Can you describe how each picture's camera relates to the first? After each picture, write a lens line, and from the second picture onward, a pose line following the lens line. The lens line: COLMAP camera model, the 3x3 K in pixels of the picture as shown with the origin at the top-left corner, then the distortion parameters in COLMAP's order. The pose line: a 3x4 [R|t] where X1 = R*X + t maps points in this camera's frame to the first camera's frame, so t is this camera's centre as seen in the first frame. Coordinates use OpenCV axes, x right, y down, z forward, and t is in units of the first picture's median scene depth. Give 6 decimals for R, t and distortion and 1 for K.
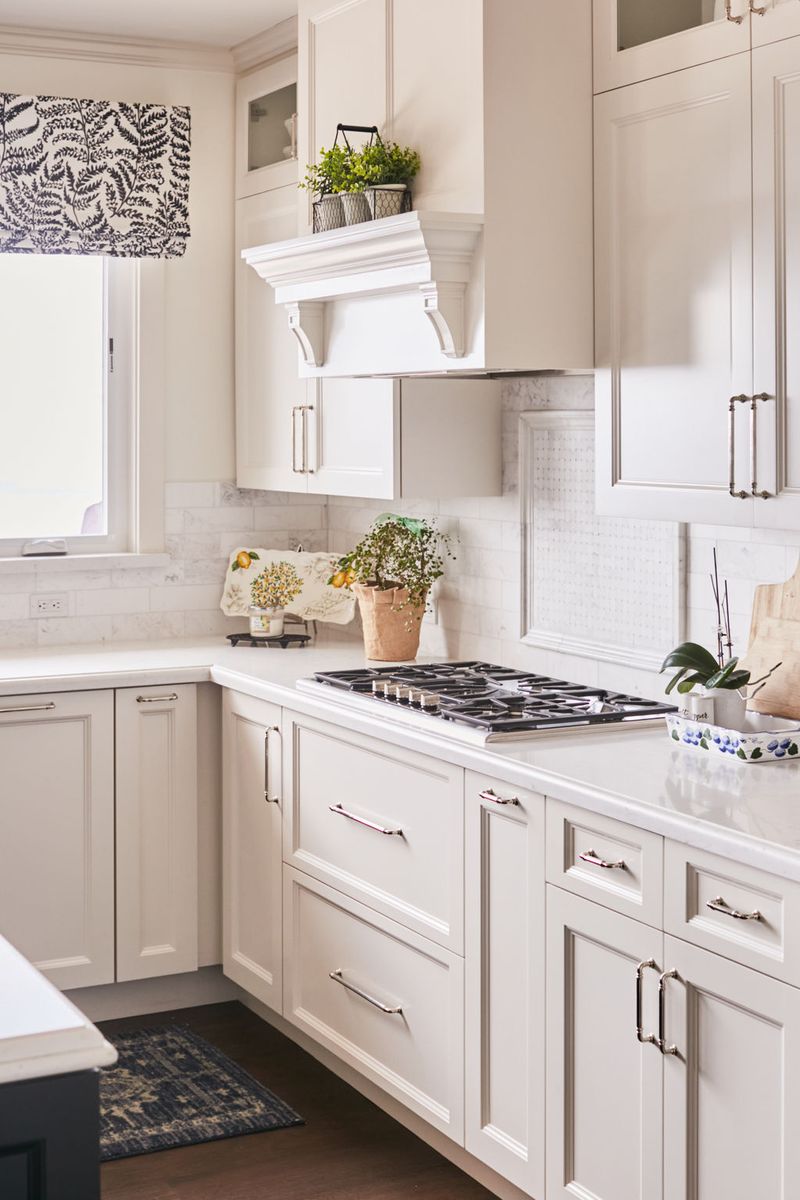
lens RADIAL K [[1801.6, 0, 383.6], [0, 1801.6, 408.5], [0, 0, 1]] dist [-0.034047, 0.080019]
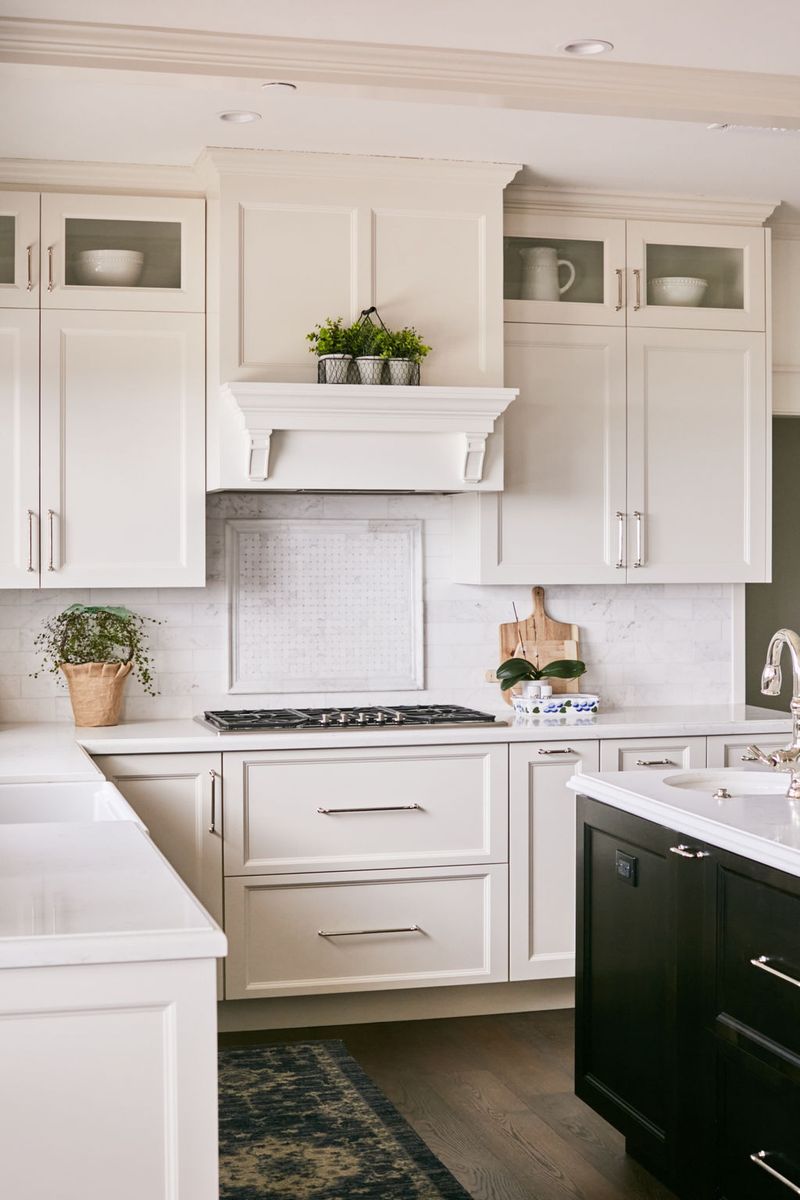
lens RADIAL K [[1757.8, 0, 397.9], [0, 1757.8, 595.0], [0, 0, 1]] dist [-0.142154, 0.427549]
pose [[0.212624, -0.017908, 0.976970, -1.170134], [-0.005770, 0.999792, 0.019582, 0.031696], [-0.977117, -0.009801, 0.212477, 0.607711]]
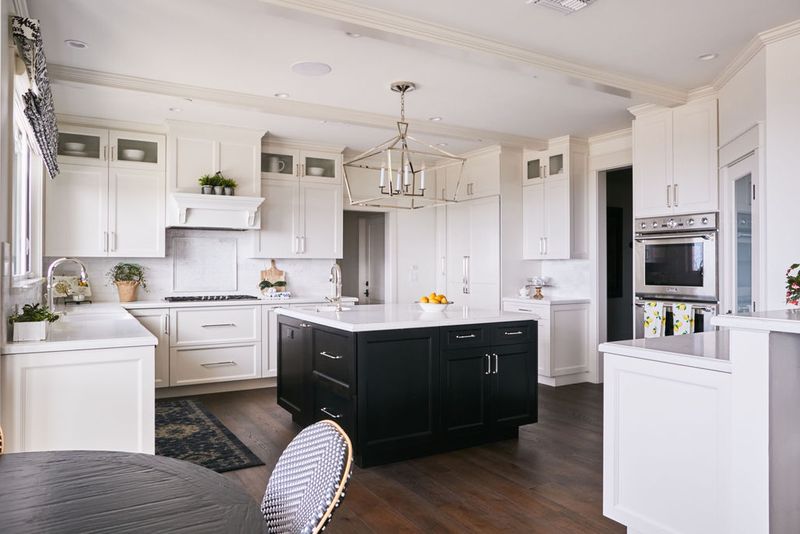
lens RADIAL K [[560.5, 0, 396.9], [0, 560.5, 263.1], [0, 0, 1]] dist [-0.064142, 0.077131]
pose [[-0.052692, 0.009559, 0.998565, -1.262938], [-0.008119, 0.999917, -0.010000, 0.072307], [-0.998578, -0.008634, -0.052610, 0.548557]]
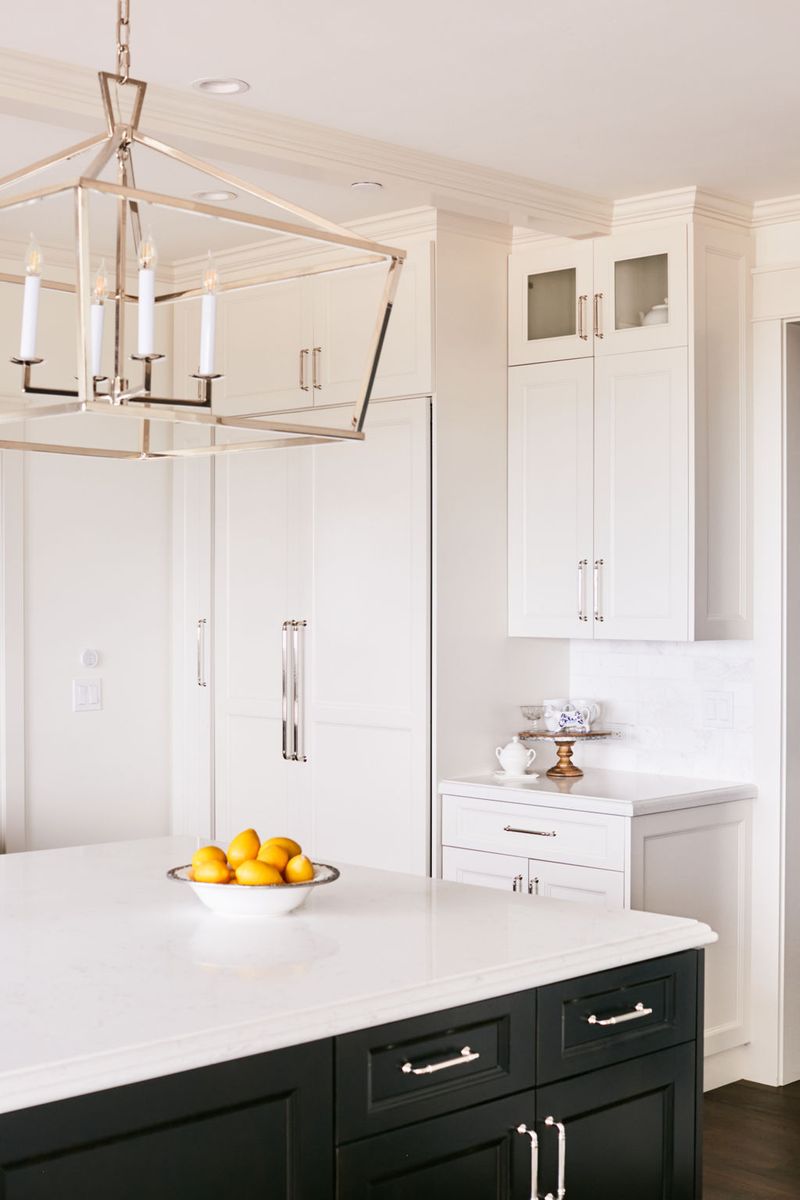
lens RADIAL K [[1727.7, 0, 398.9], [0, 1727.7, 603.1], [0, 0, 1]] dist [-0.139026, 0.215056]
pose [[-0.300256, -0.004013, 0.953850, -0.961943], [-0.009393, 0.999955, 0.001250, 0.021052], [-0.953813, -0.008584, -0.300280, 0.583871]]
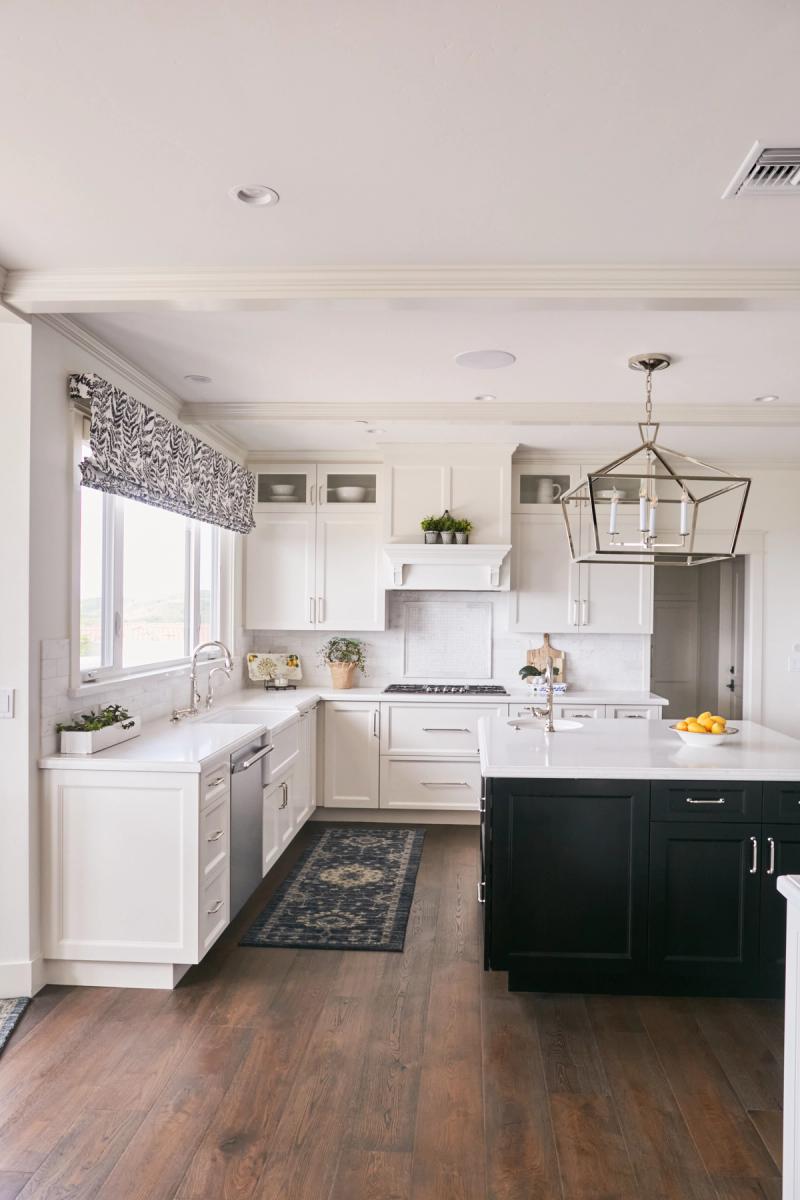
lens RADIAL K [[840.8, 0, 431.6], [0, 840.8, 625.7], [0, 0, 1]] dist [-0.064142, 0.077131]
pose [[0.489936, -0.005525, 0.871741, -1.157120], [-0.019572, 0.999658, 0.017336, 0.017112], [-0.871538, -0.025555, 0.489661, 0.260505]]
